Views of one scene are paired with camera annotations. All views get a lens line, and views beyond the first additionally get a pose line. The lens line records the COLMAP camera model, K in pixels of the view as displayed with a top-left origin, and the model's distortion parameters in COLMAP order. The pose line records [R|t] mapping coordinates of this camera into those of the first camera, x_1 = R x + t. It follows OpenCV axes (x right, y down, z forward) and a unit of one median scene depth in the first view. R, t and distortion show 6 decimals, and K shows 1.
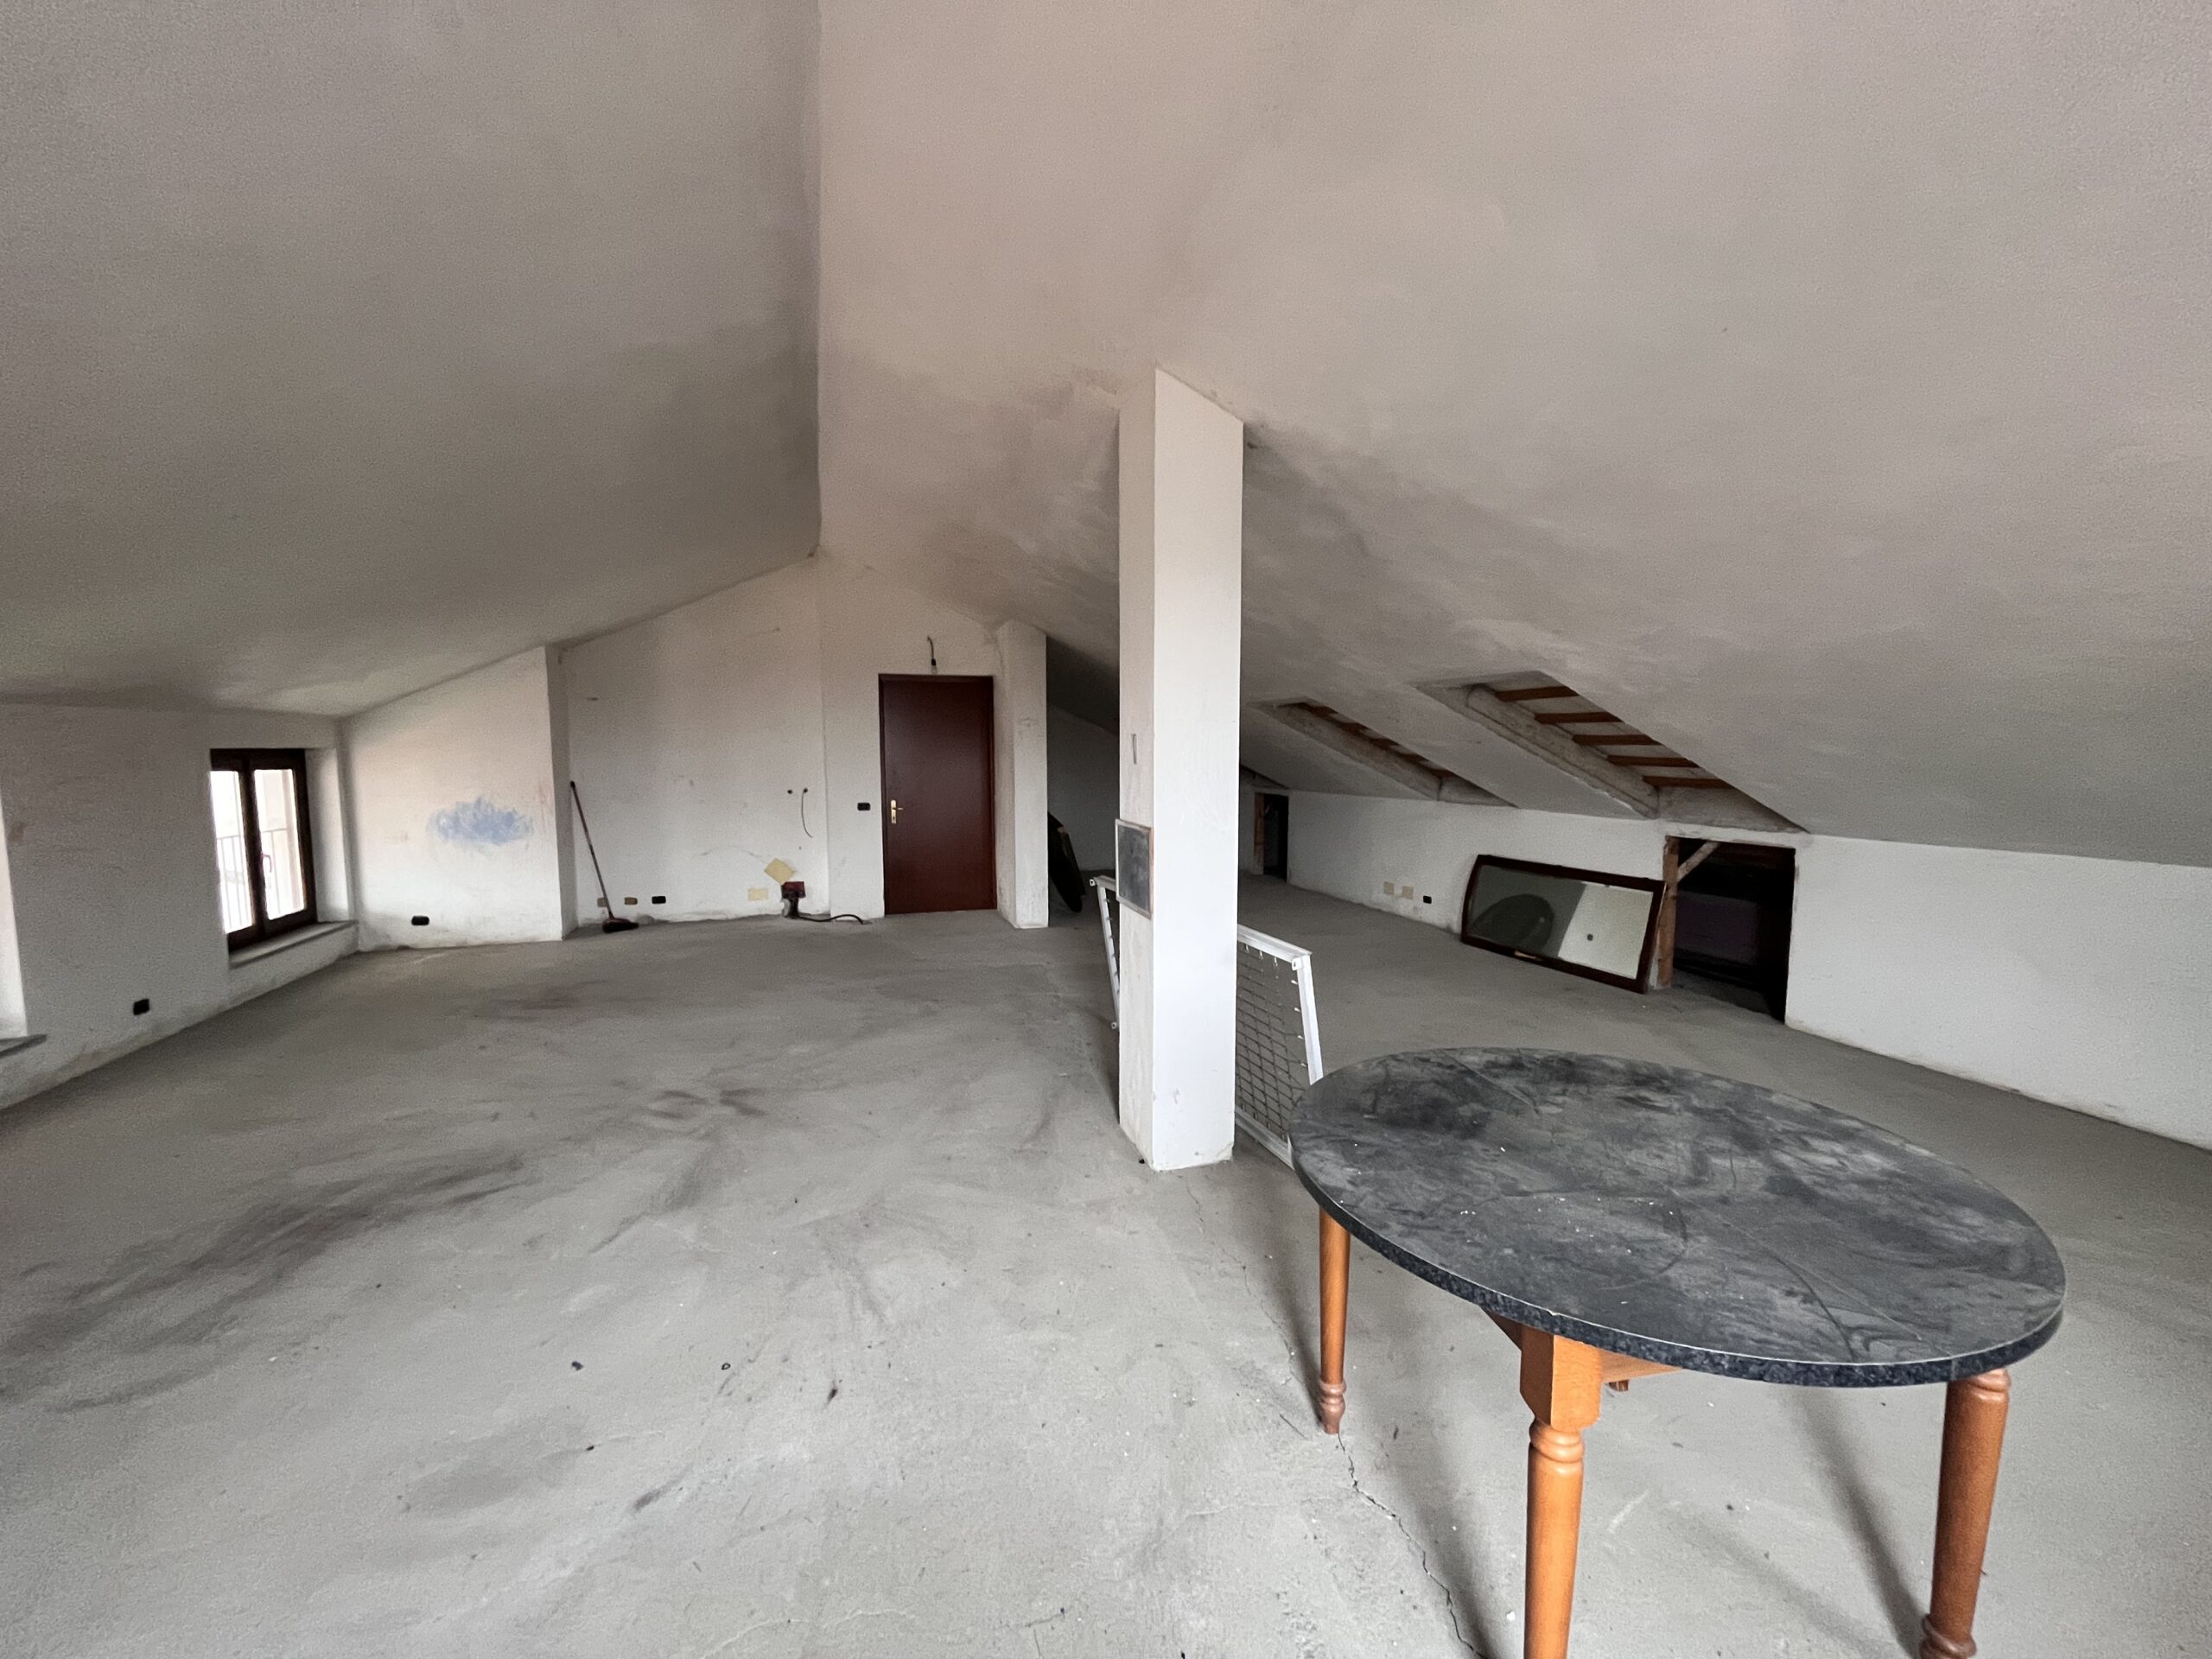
lens RADIAL K [[887.4, 0, 1106.2], [0, 887.4, 833.4], [0, 0, 1]] dist [-0.003651, 0.000357]
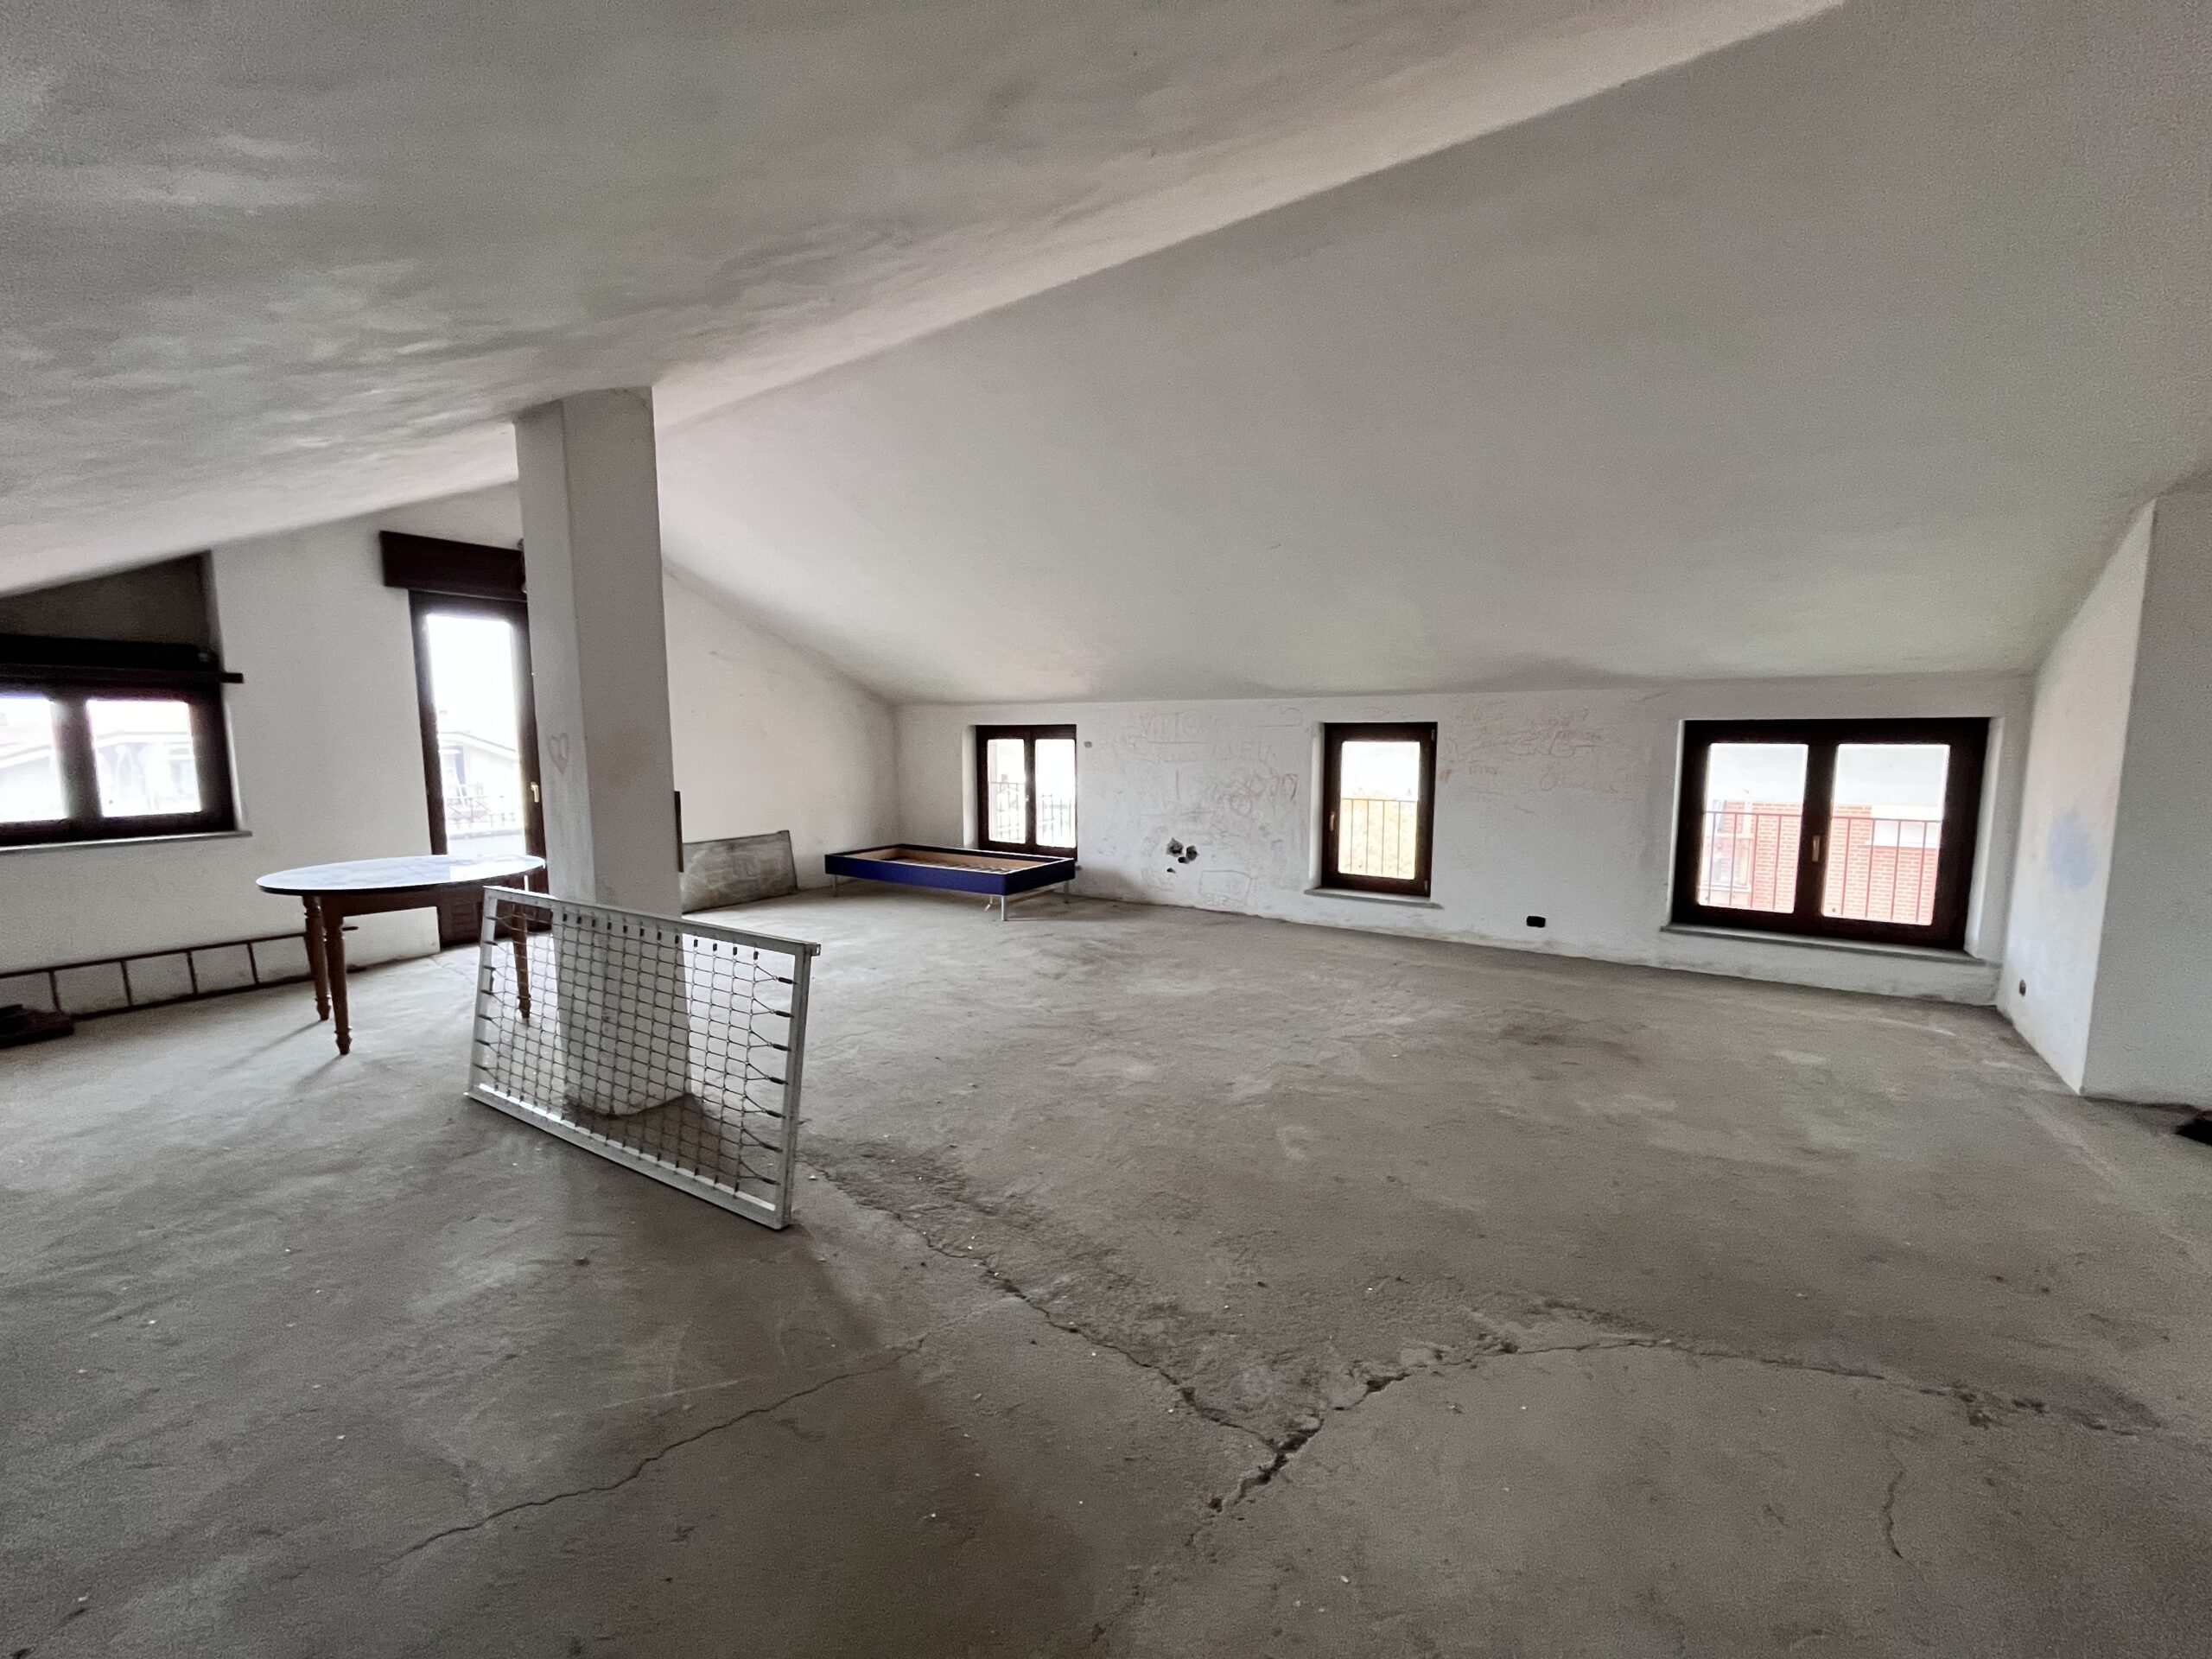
lens RADIAL K [[887.4, 0, 1109.9], [0, 887.4, 830.8], [0, 0, 1]] dist [-0.003651, 0.000357]
pose [[-0.791192, 0.070592, -0.607480, 0.164729], [-0.054372, 0.981263, 0.184842, -0.126949], [0.609146, 0.179275, -0.772530, 1.442545]]
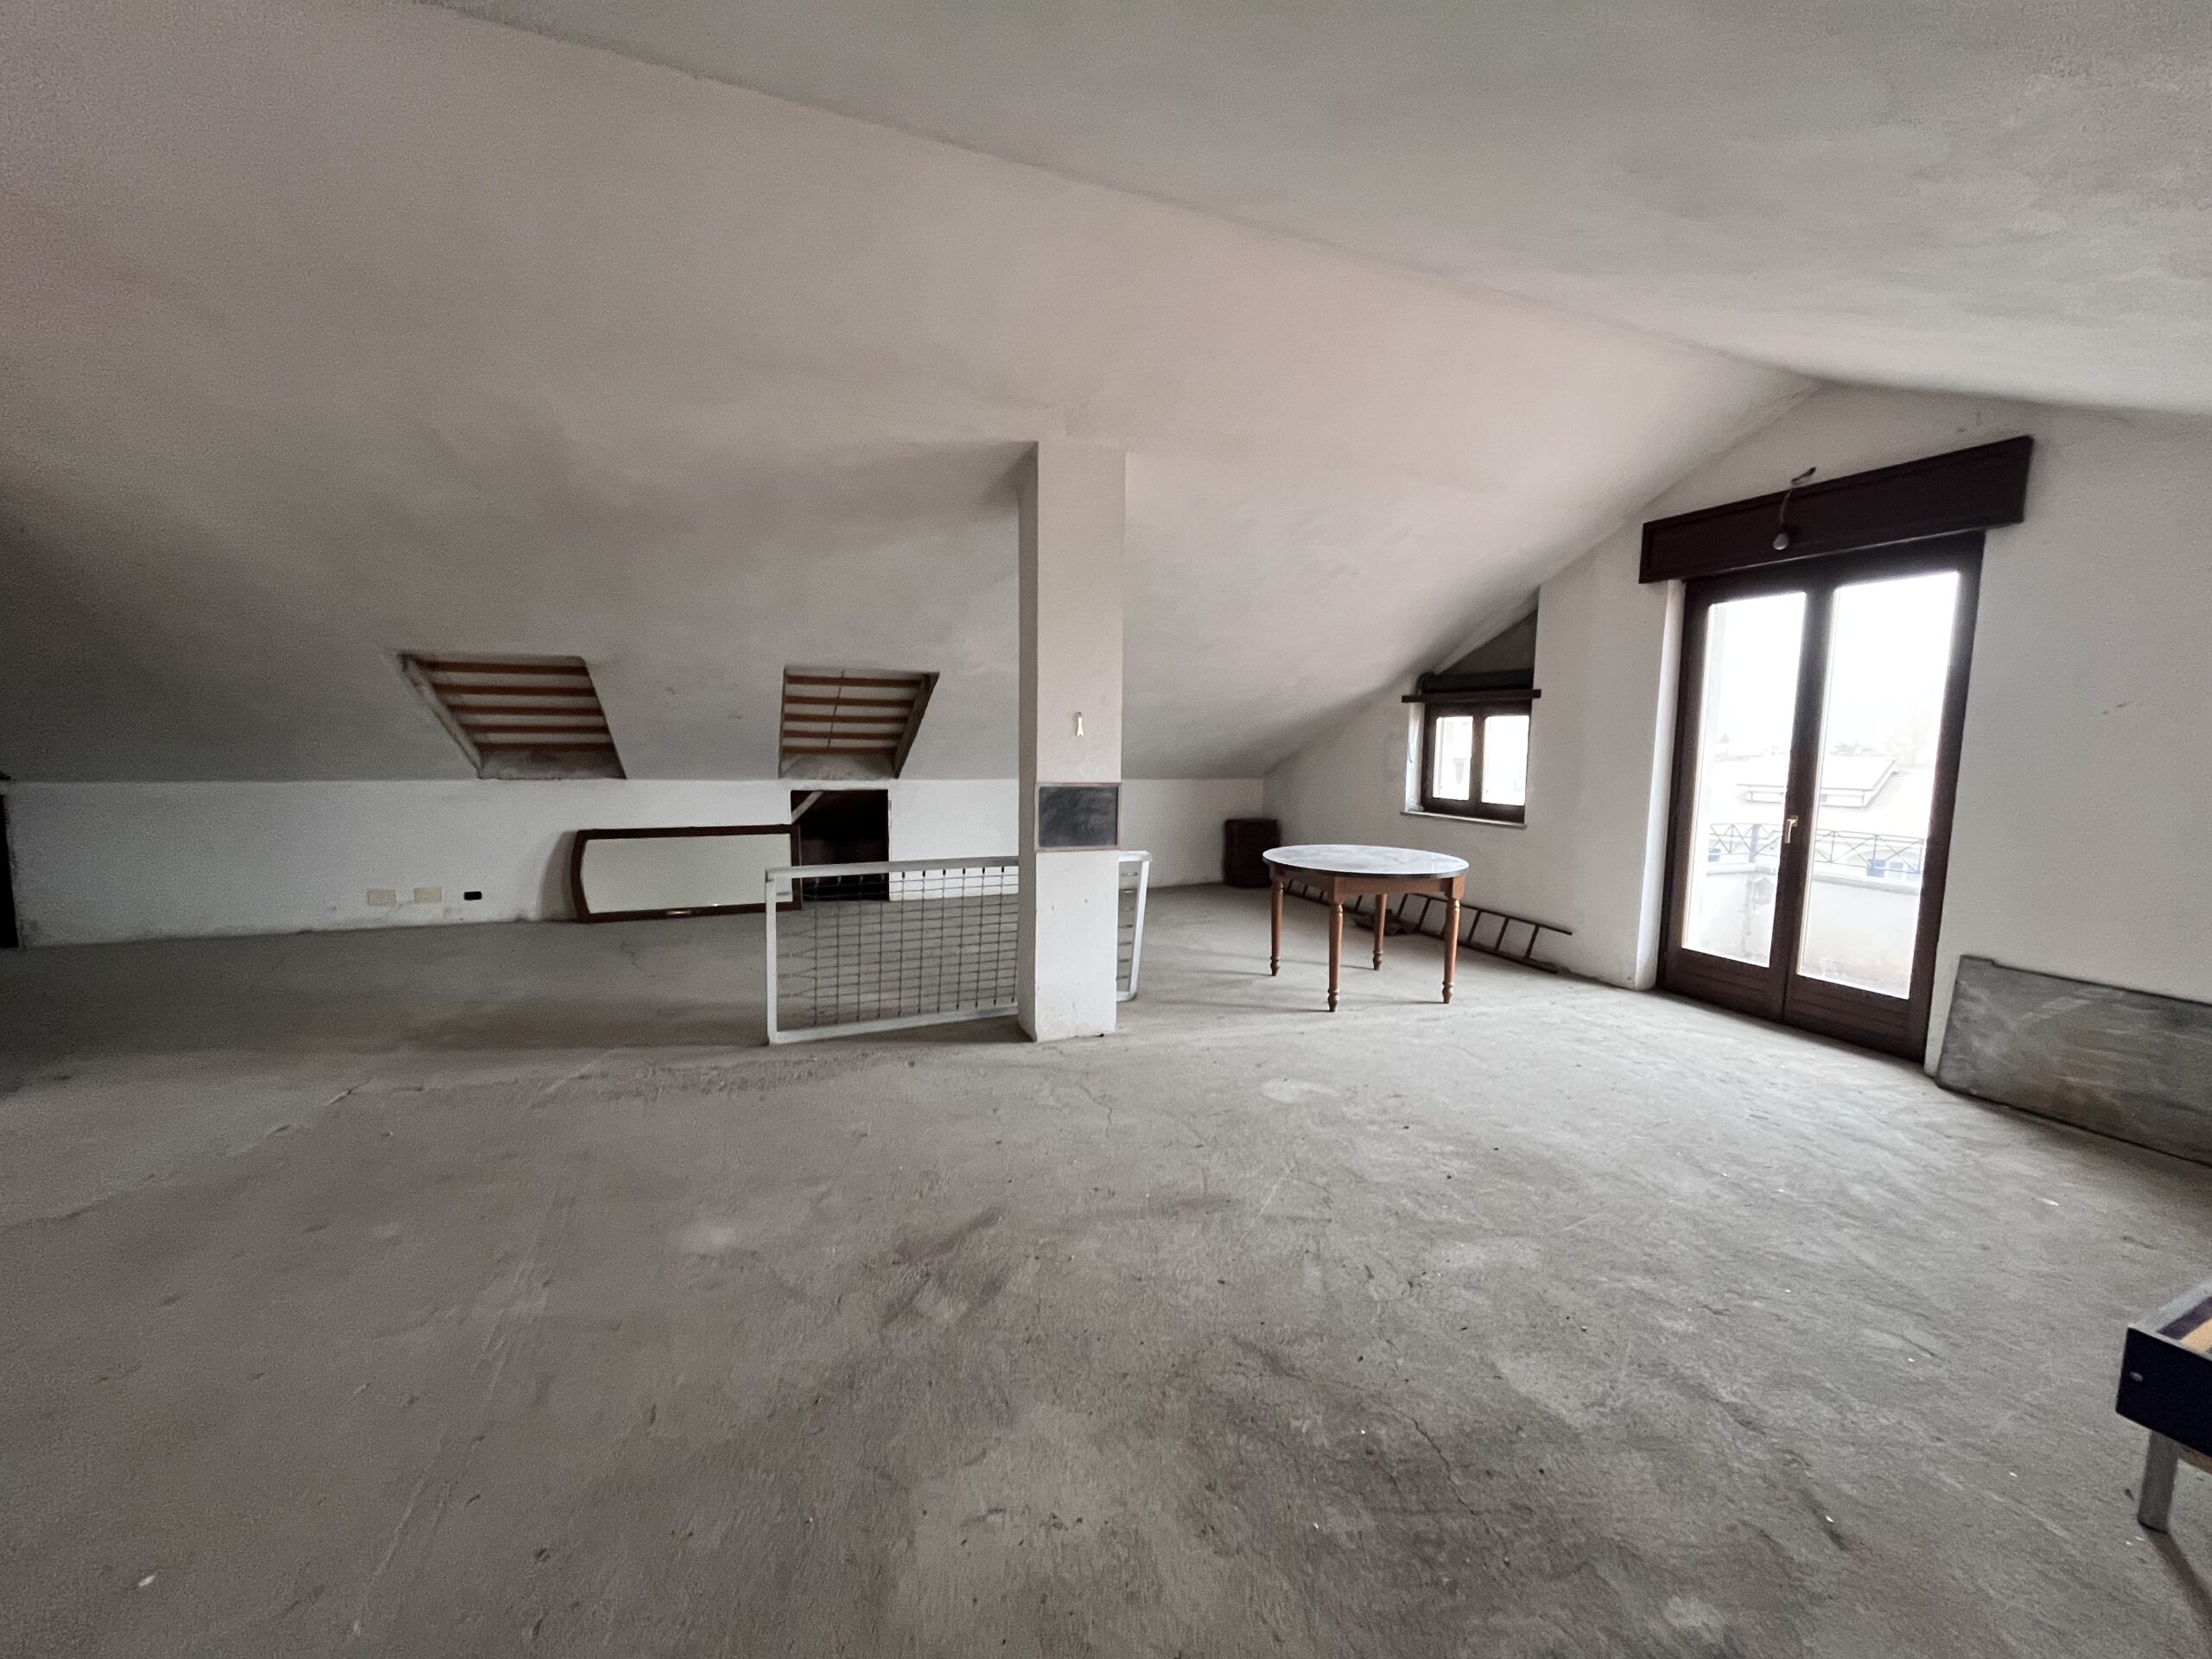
lens RADIAL K [[887.4, 0, 1108.6], [0, 887.4, 833.8], [0, 0, 1]] dist [-0.003651, 0.000357]
pose [[-0.082717, -0.106978, 0.990815, -0.810226], [0.077272, 0.990540, 0.113399, -0.051566], [-0.993573, 0.085942, -0.073668, 0.690375]]
